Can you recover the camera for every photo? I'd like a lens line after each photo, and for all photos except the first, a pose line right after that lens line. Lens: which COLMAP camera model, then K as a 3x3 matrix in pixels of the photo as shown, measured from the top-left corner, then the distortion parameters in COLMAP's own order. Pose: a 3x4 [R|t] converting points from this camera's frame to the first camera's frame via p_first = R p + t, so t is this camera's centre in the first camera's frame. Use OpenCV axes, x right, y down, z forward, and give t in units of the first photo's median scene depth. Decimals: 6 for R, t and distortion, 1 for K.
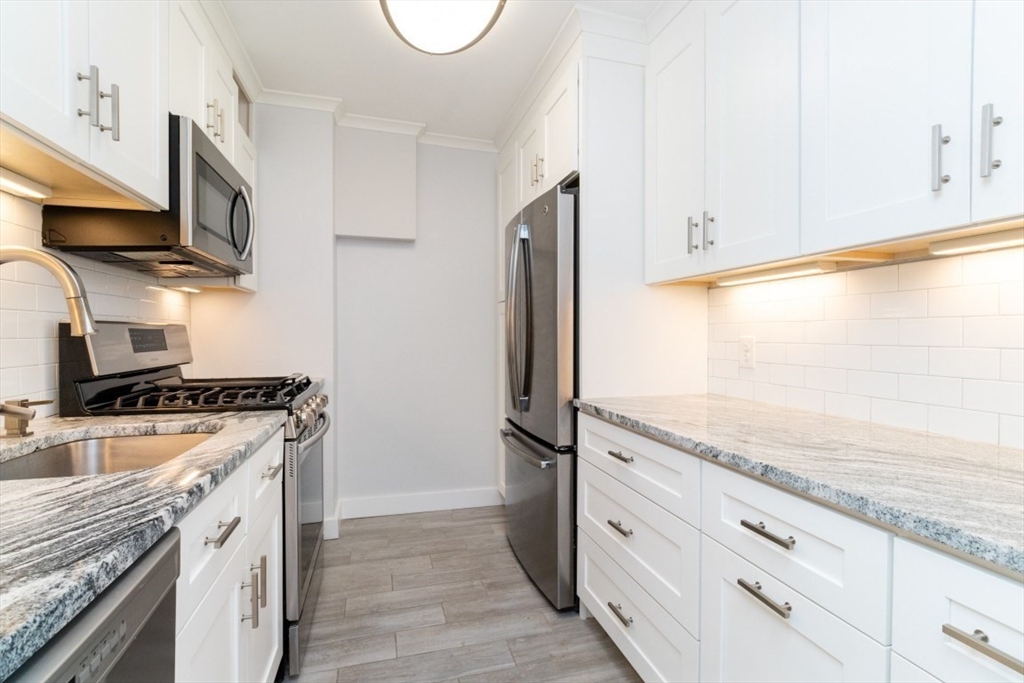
lens RADIAL K [[473.2, 0, 513.6], [0, 473.2, 340.1], [0, 0, 1]] dist [-0.008042, -0.003049]
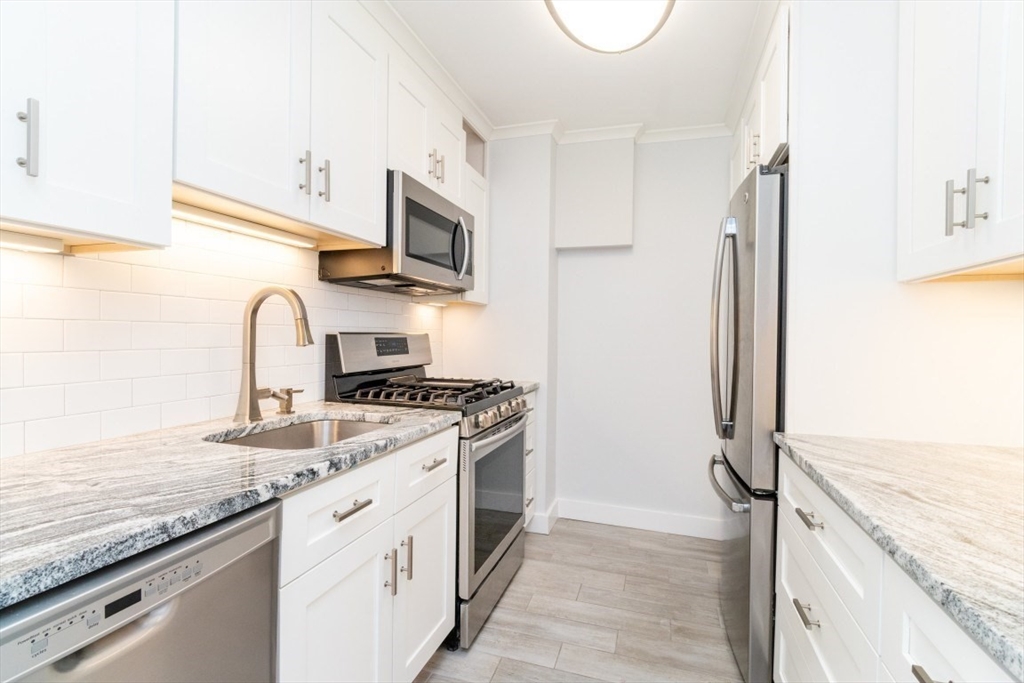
lens RADIAL K [[473.2, 0, 512.3], [0, 473.2, 339.9], [0, 0, 1]] dist [-0.008042, -0.003049]
pose [[0.830088, 0.015610, -0.557413, 0.226851], [-0.018667, 0.999826, 0.000202, -0.024537], [0.557319, 0.010237, 0.830235, 0.110197]]
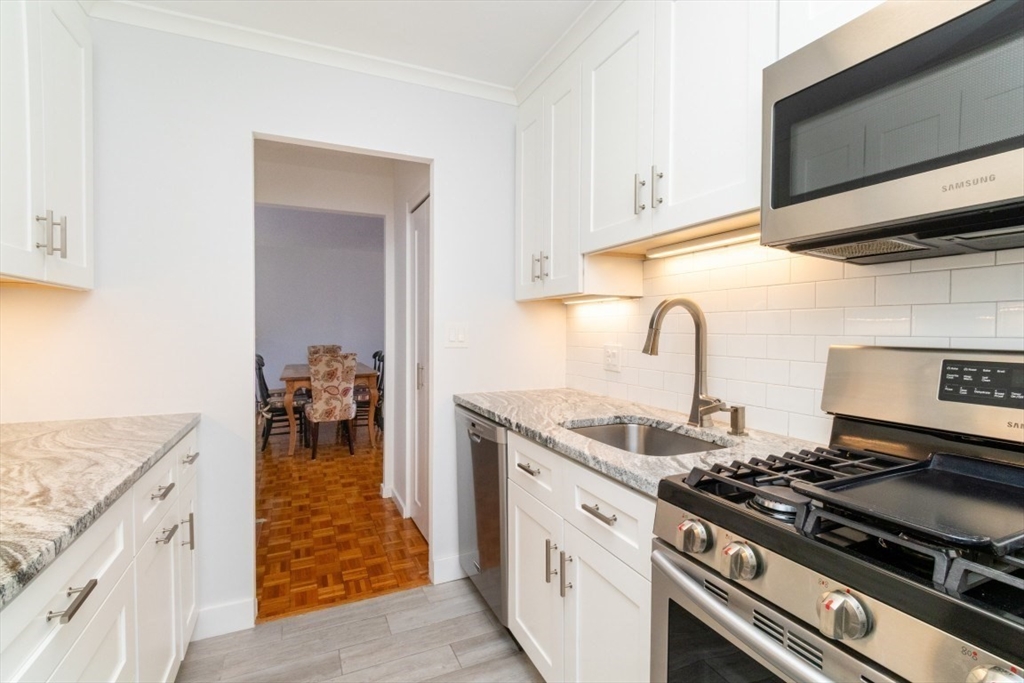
lens RADIAL K [[473.2, 0, 512.9], [0, 473.2, 338.4], [0, 0, 1]] dist [-0.008042, -0.003049]
pose [[-0.989788, -0.004555, -0.142476, -0.171594], [-0.009128, 0.999463, 0.031464, -0.062821], [0.142256, 0.032443, -0.989298, 1.450138]]
